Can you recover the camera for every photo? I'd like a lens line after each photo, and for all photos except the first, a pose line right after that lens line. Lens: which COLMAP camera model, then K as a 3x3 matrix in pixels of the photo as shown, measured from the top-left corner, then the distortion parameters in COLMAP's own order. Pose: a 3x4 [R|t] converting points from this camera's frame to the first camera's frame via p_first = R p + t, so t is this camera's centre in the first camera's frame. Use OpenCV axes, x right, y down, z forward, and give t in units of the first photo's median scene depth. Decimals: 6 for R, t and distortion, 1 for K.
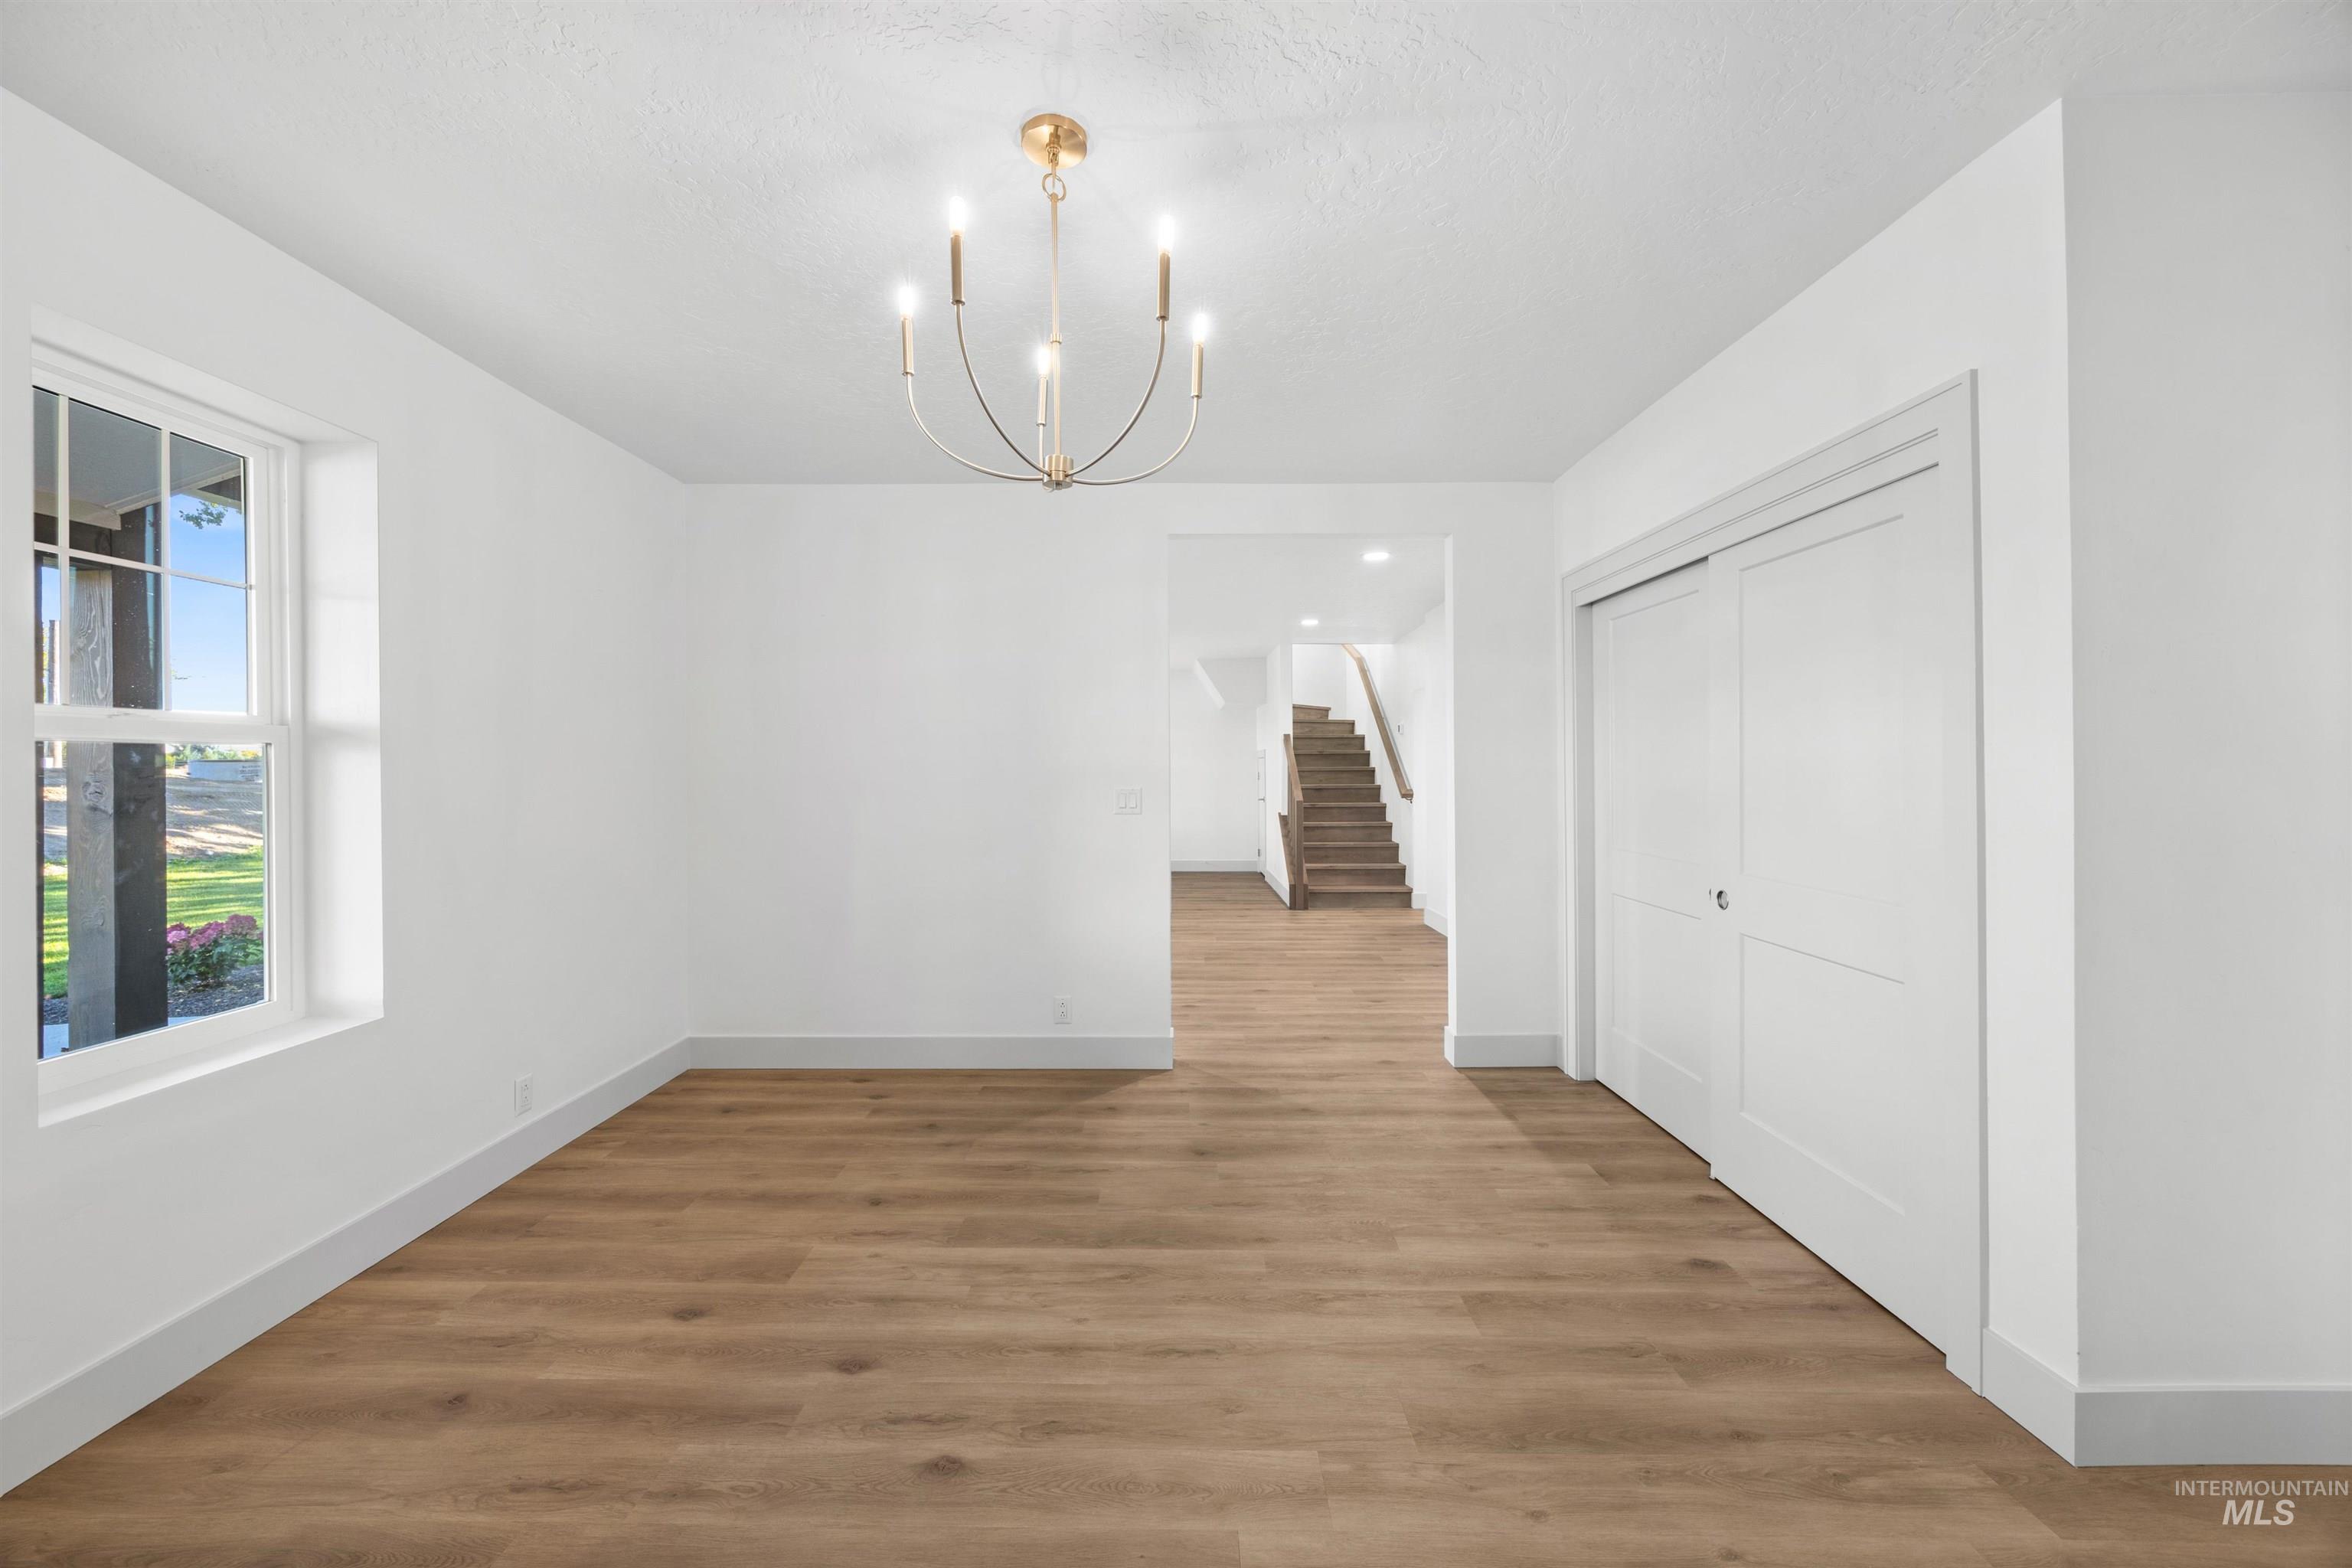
lens RADIAL K [[905.6, 0, 1171.3], [0, 905.6, 773.0], [0, 0, 1]] dist [0.003306, 0.000386]
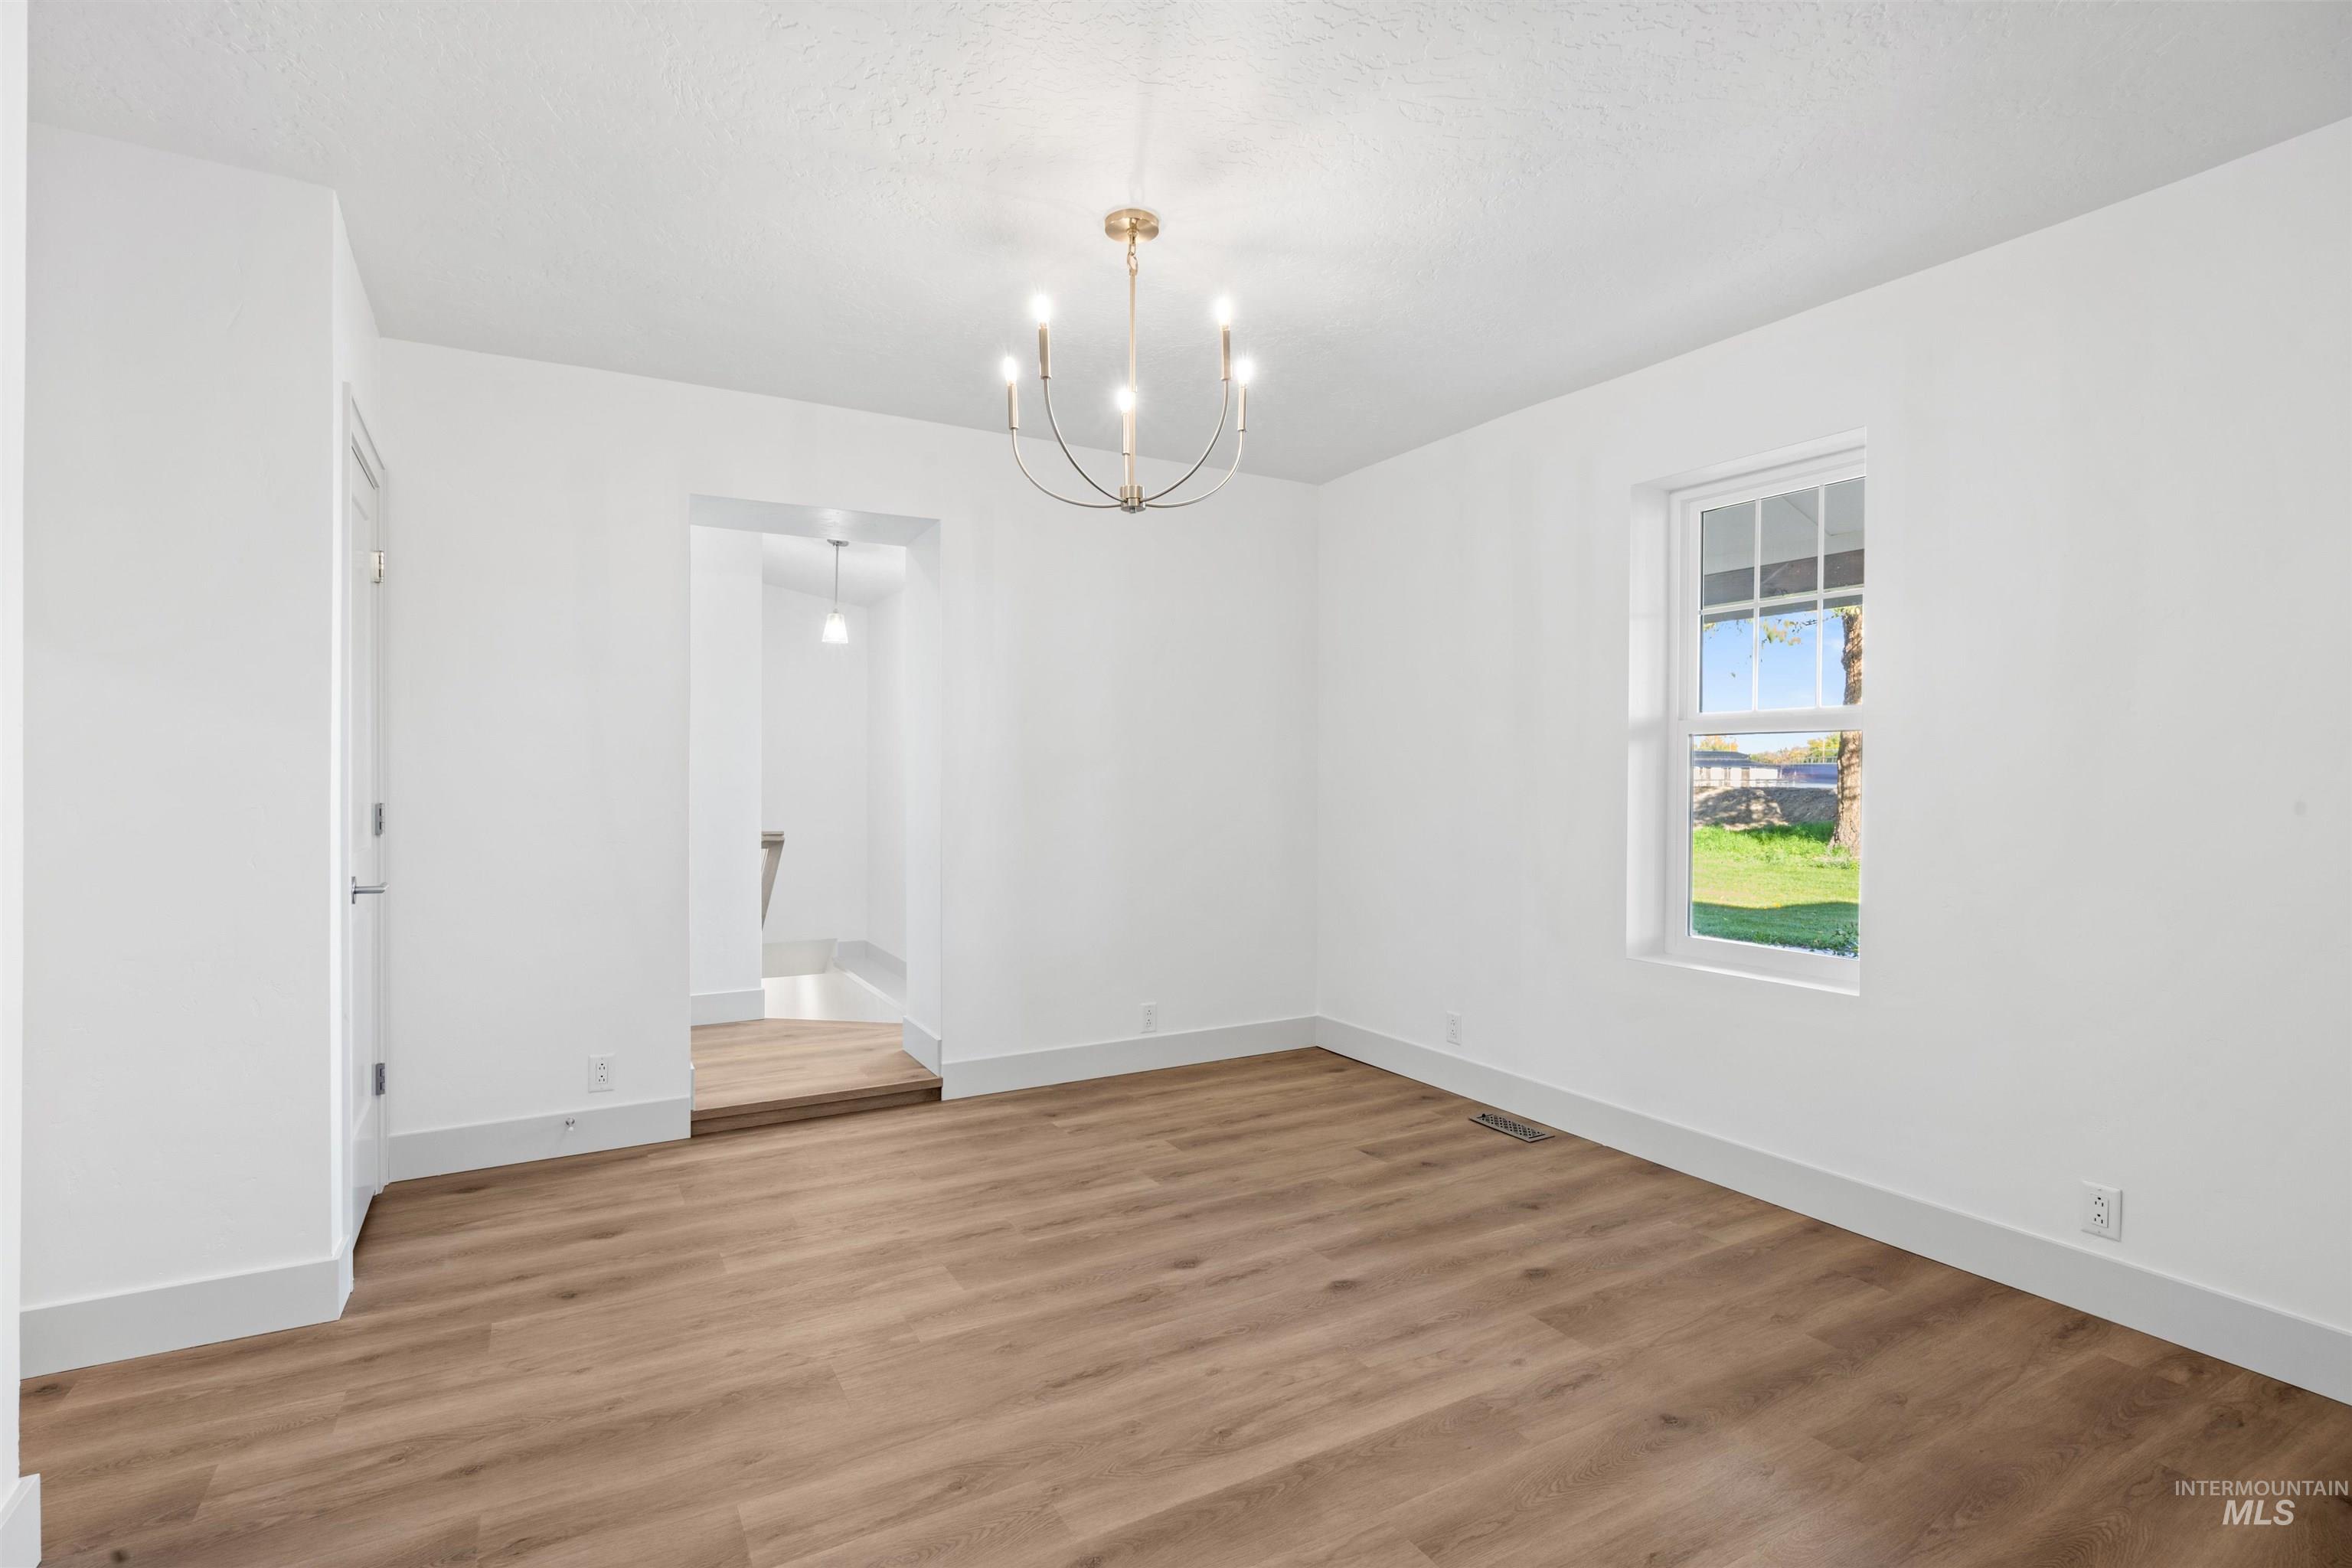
lens RADIAL K [[1147.3, 0, 1173.6], [0, 1147.3, 780.9], [0, 0, 1]] dist [-0.001466, -0.000193]
pose [[-0.867776, 0.000740, -0.496955, 0.472410], [-0.005857, 0.999914, 0.011716, 0.018264], [0.496922, 0.013078, -0.867697, 1.885896]]
